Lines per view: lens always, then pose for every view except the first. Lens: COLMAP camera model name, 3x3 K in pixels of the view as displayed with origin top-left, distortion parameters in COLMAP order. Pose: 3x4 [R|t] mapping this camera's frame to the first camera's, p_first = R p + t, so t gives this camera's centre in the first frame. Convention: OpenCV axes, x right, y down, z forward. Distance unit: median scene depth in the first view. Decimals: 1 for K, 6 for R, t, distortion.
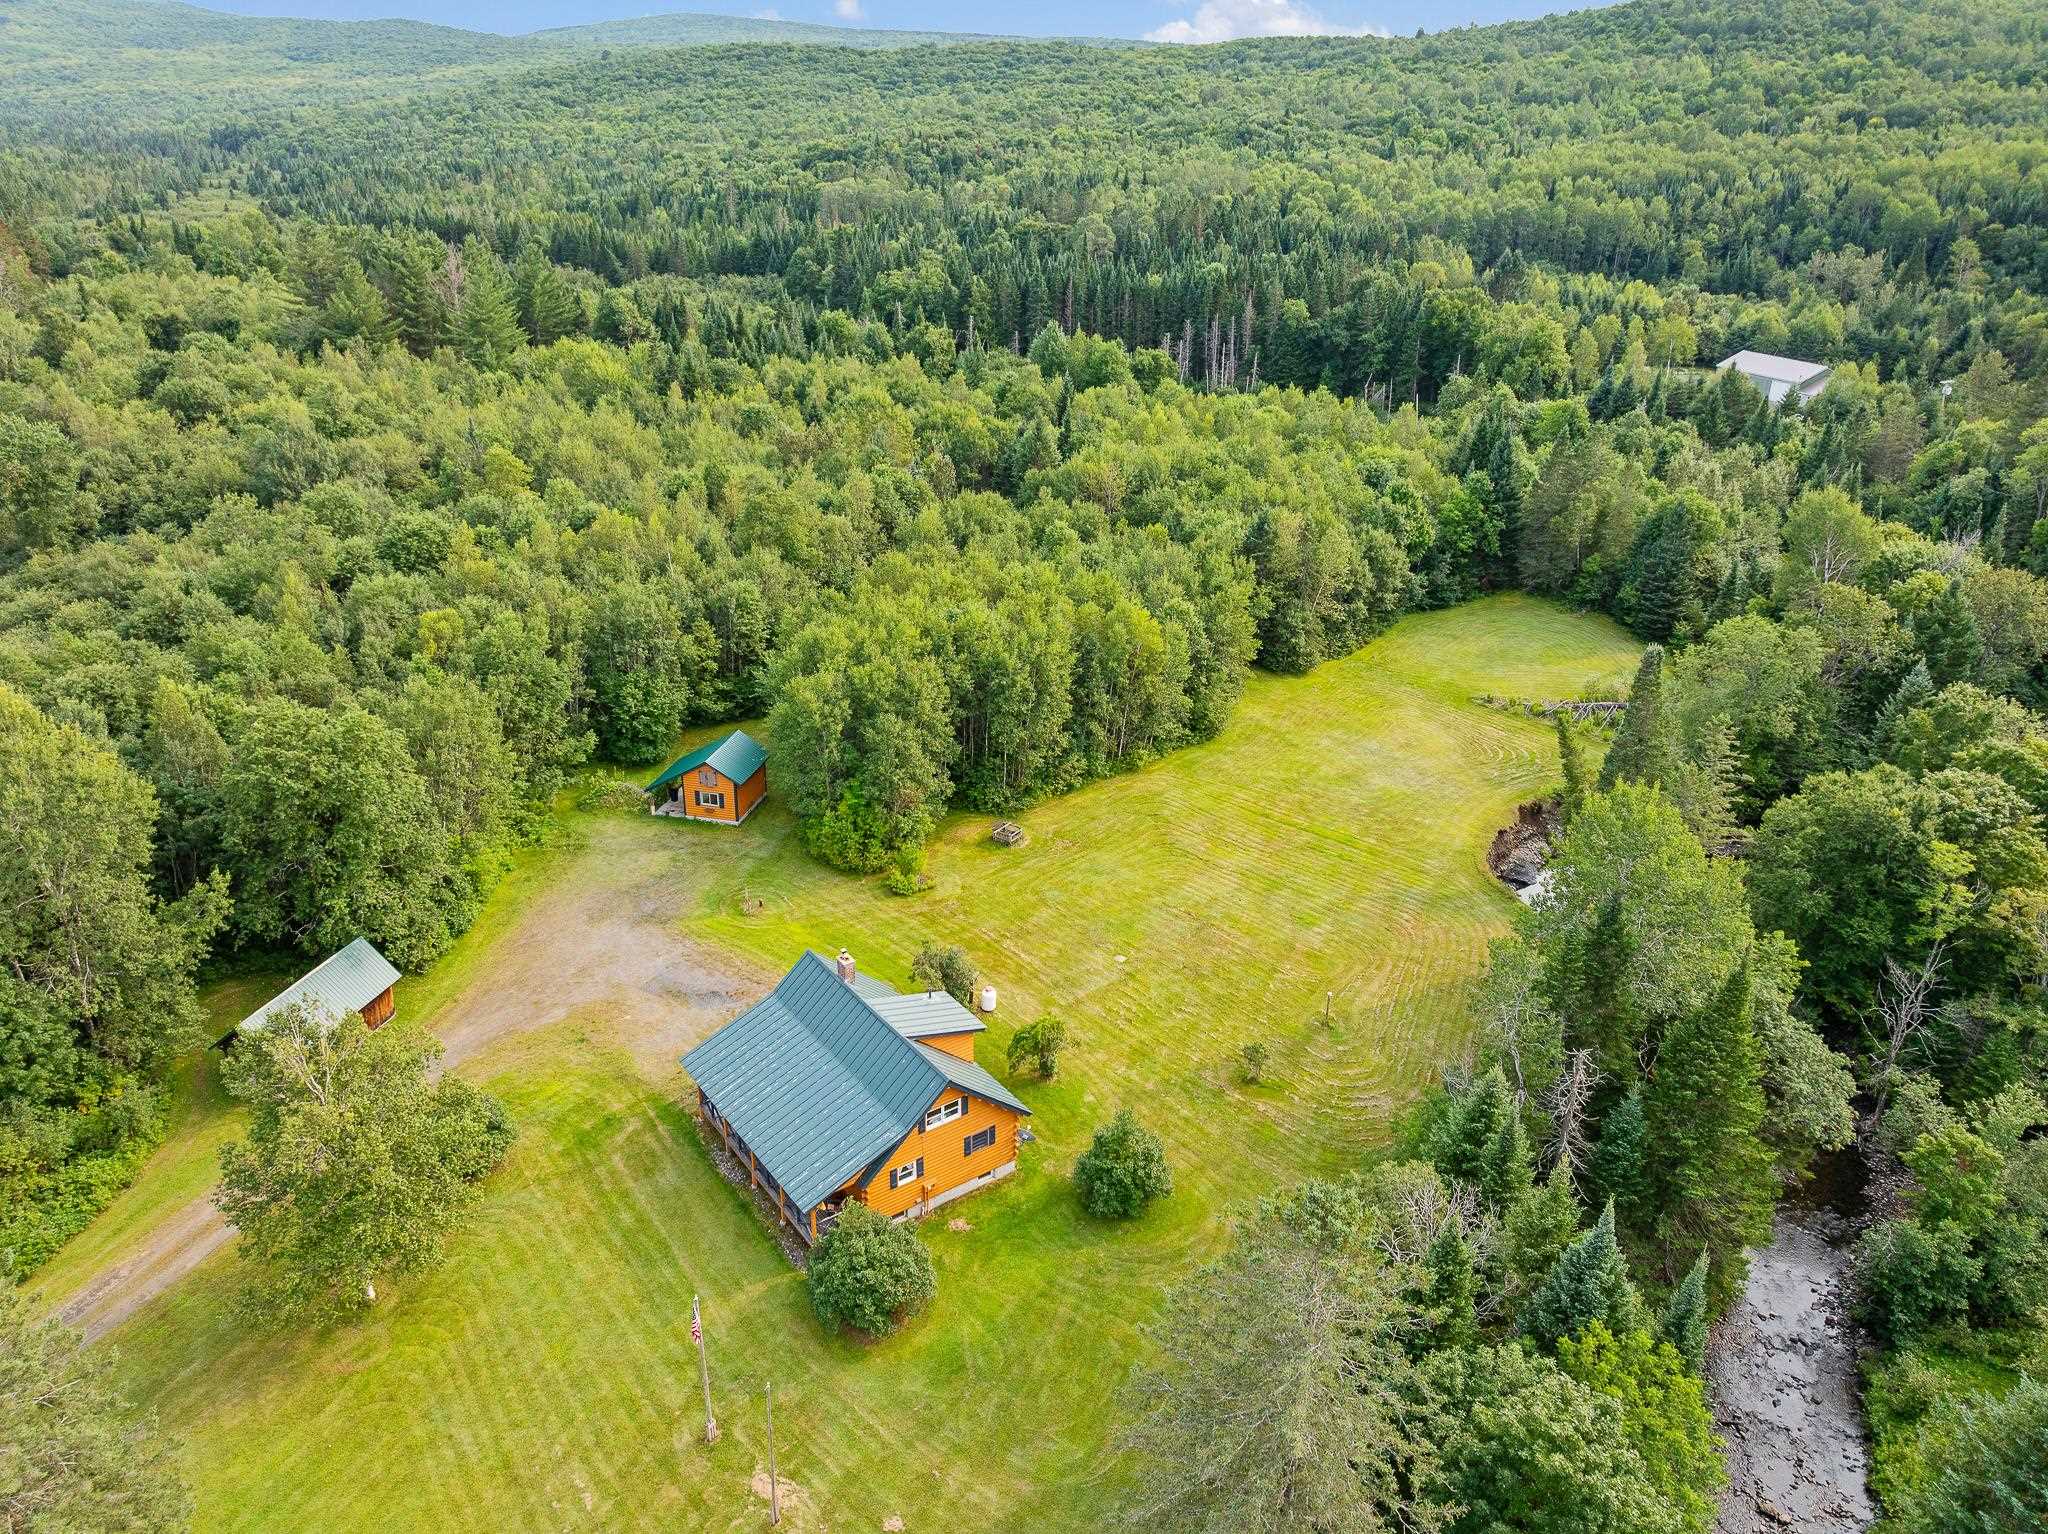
lens RADIAL K [[1444.1, 0, 1026.5], [0, 1444.1, 763.0], [0, 0, 1]] dist [-0.060754, 0.040648]
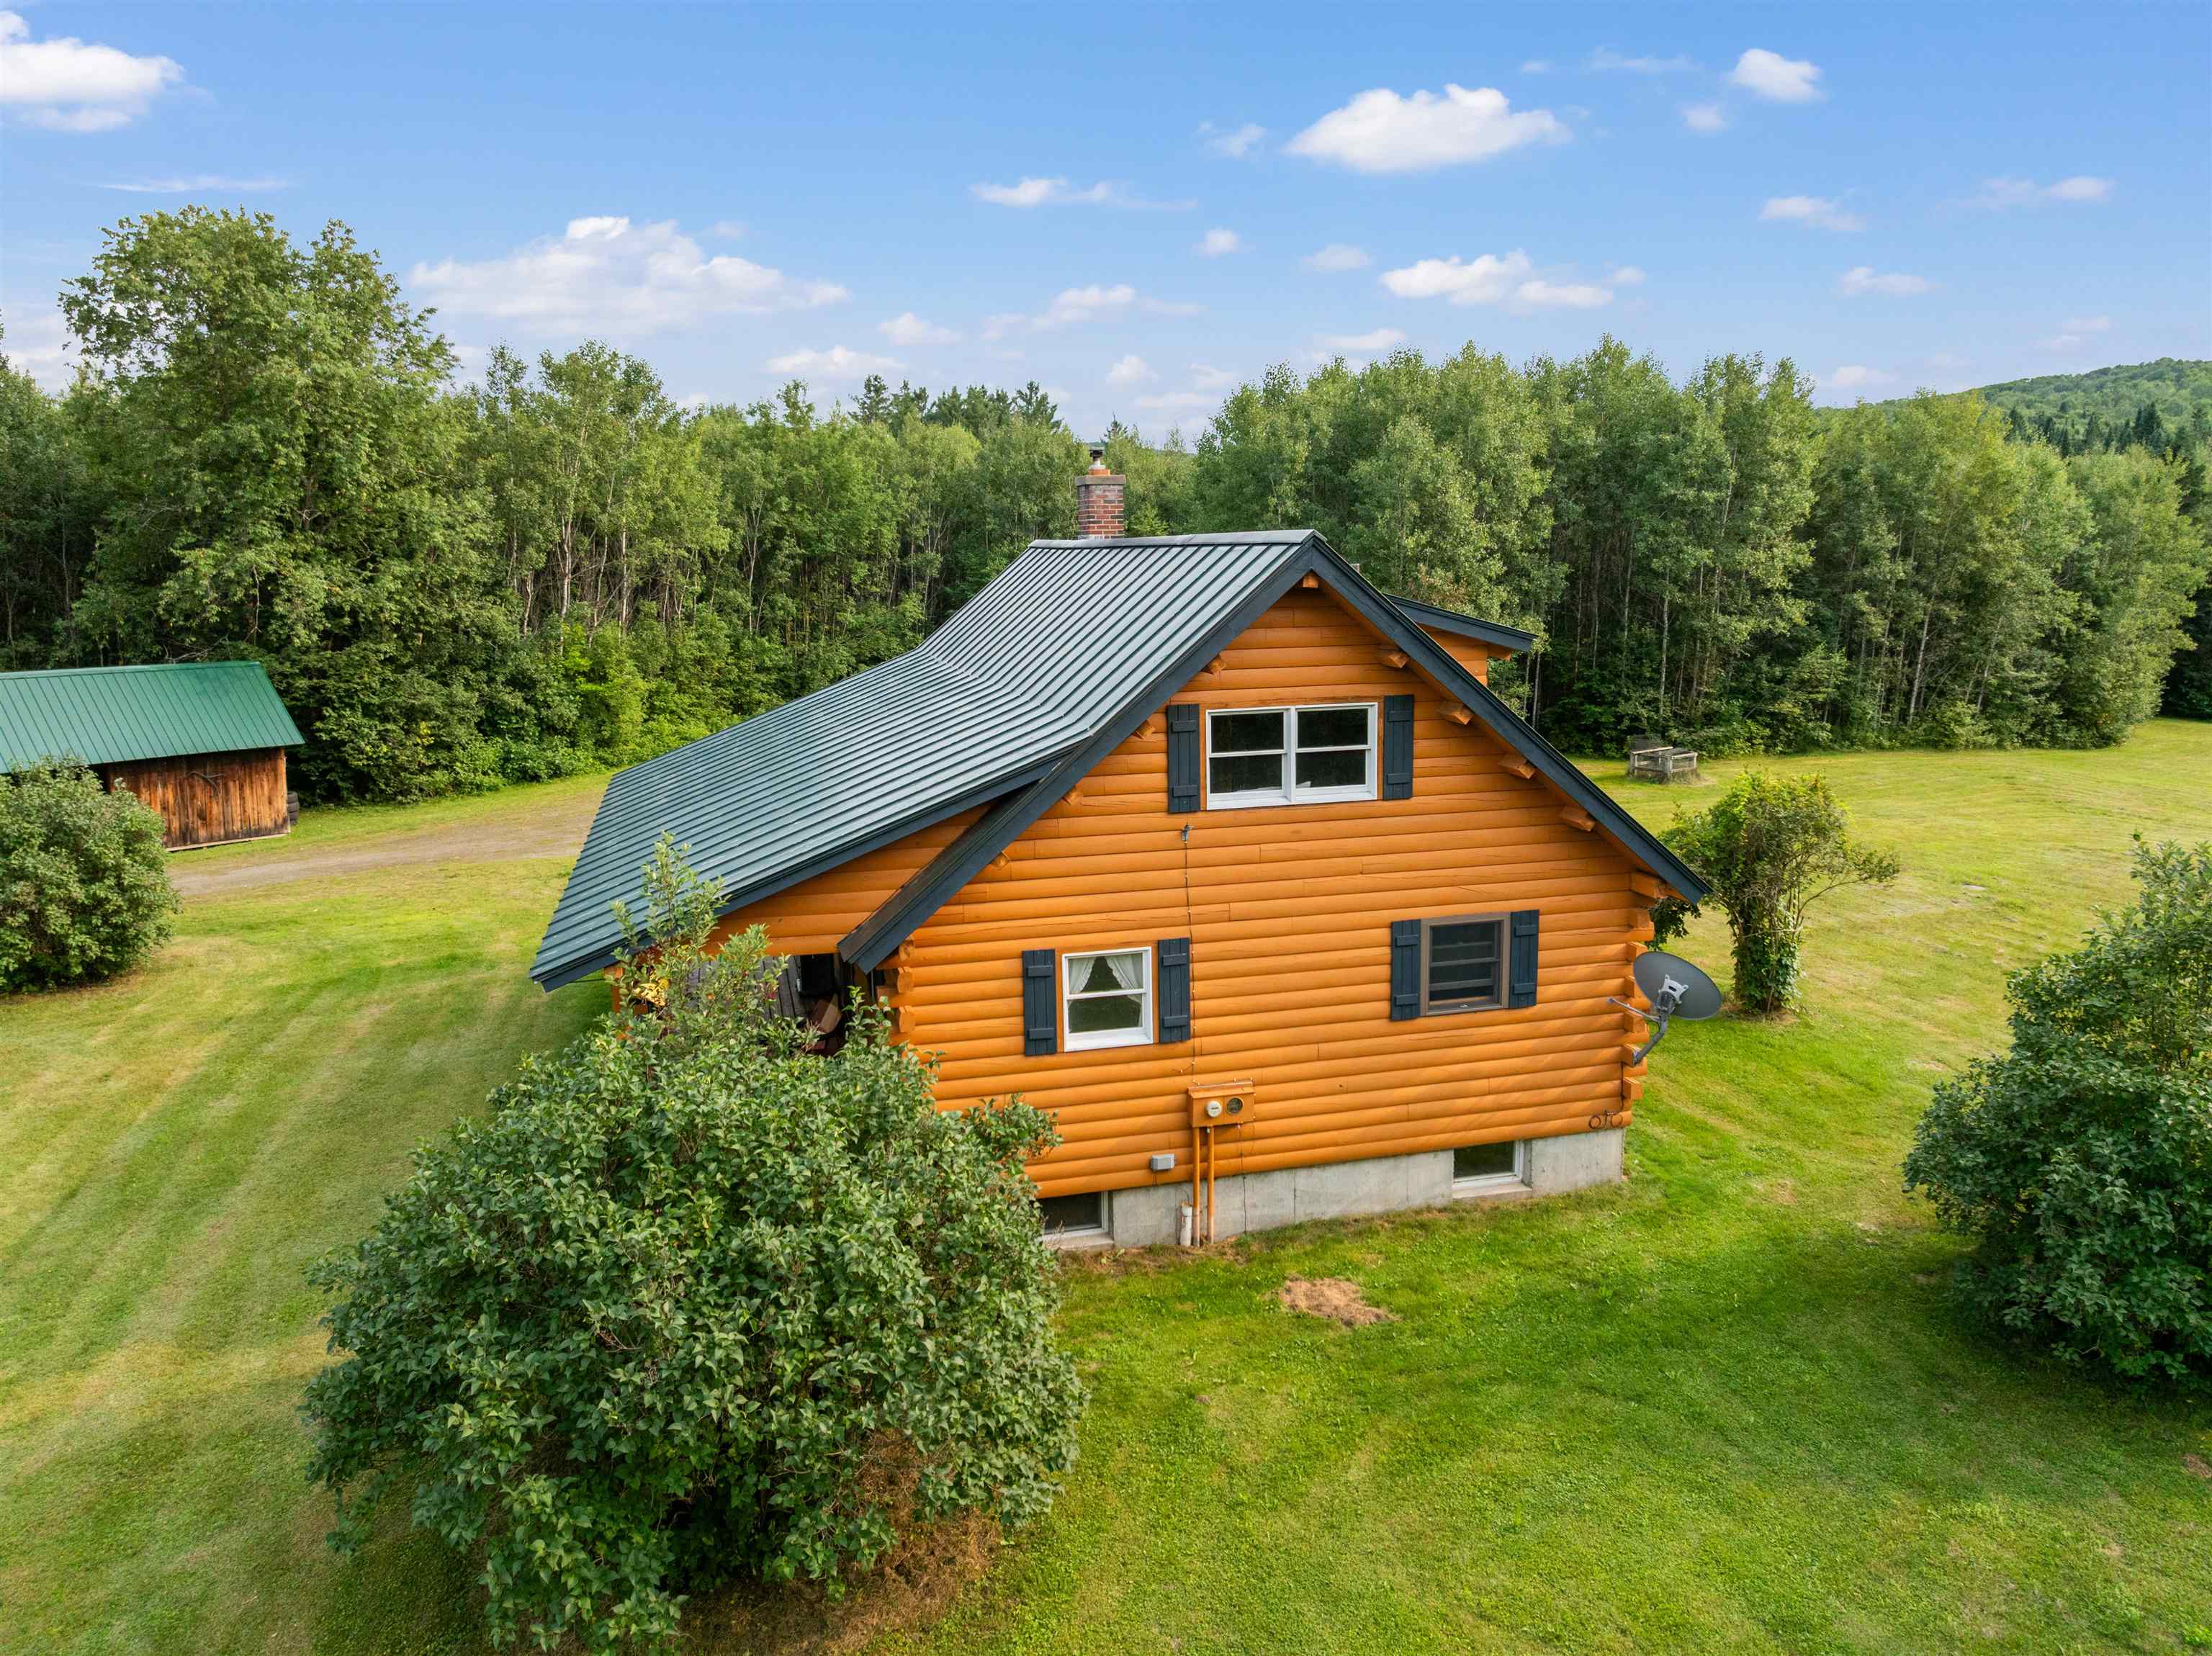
lens RADIAL K [[1559.7, 0, 1108.7], [0, 1559.7, 823.6], [0, 0, 1]] dist [-0.060754, 0.040648]
pose [[0.930411, 0.031700, -0.365145, 0.002369], [-0.119582, 0.967991, -0.220665, 0.147342], [0.346462, 0.248974, 0.904420, 0.363863]]
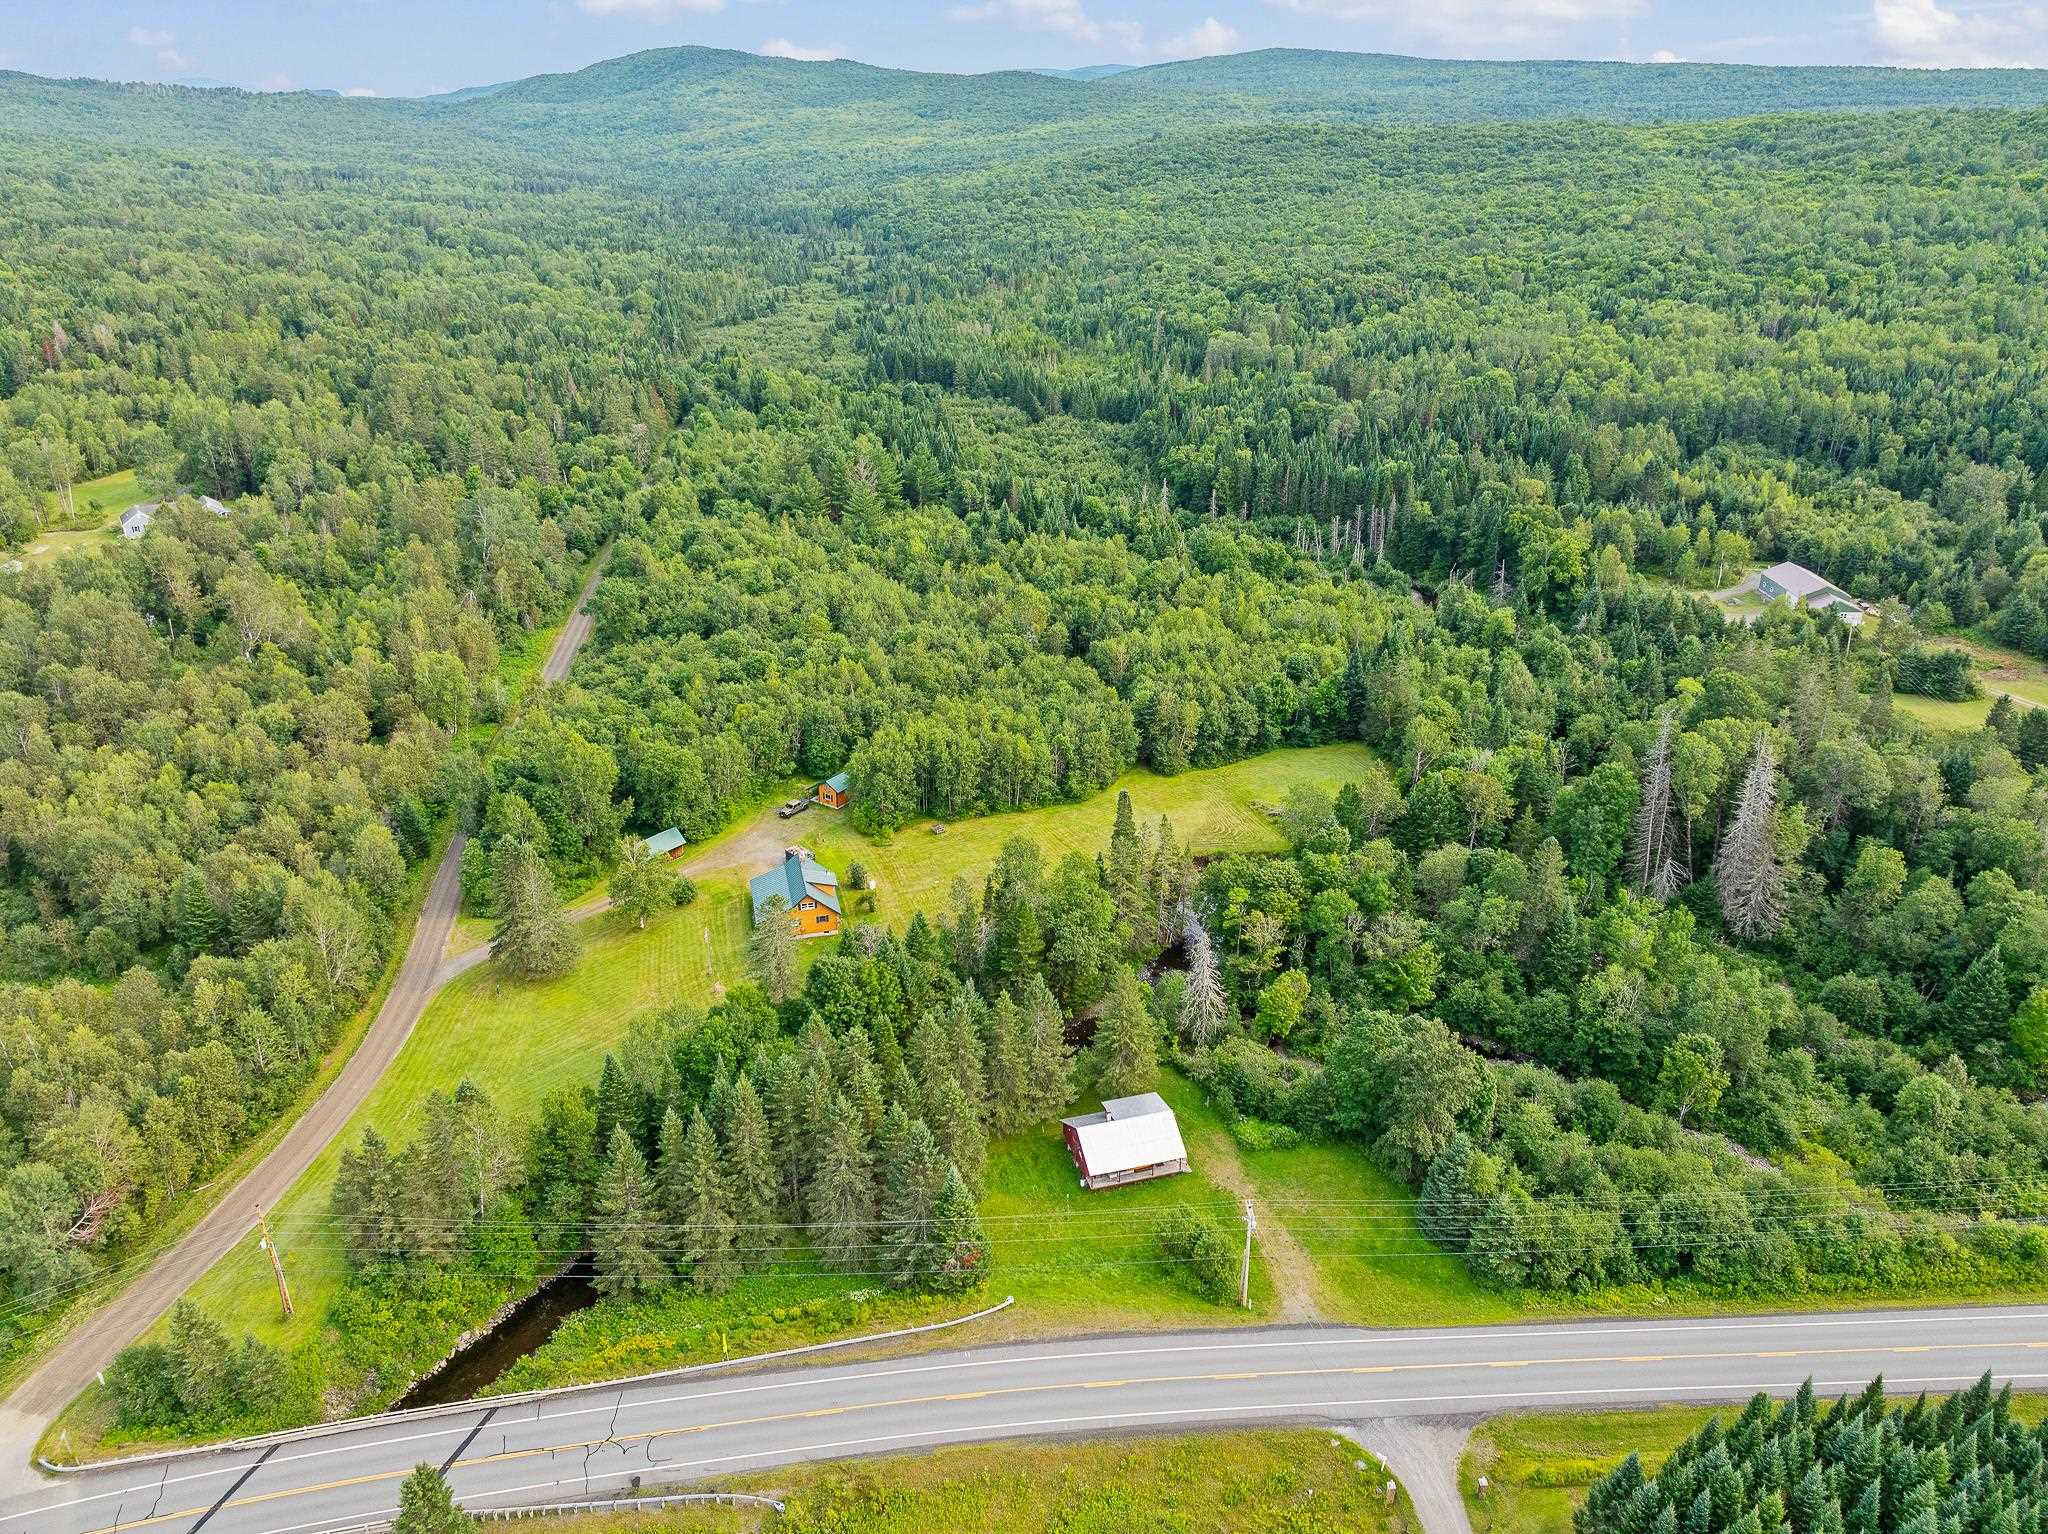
lens RADIAL K [[1454.8, 0, 1022.3], [0, 1454.8, 735.3], [0, 0, 1]] dist [-0.034051, -0.001429]
pose [[0.926159, 0.125358, -0.355688, 0.690431], [-0.133965, 0.990986, 0.000437, -0.089906], [0.352537, 0.047245, 0.934605, -0.862581]]
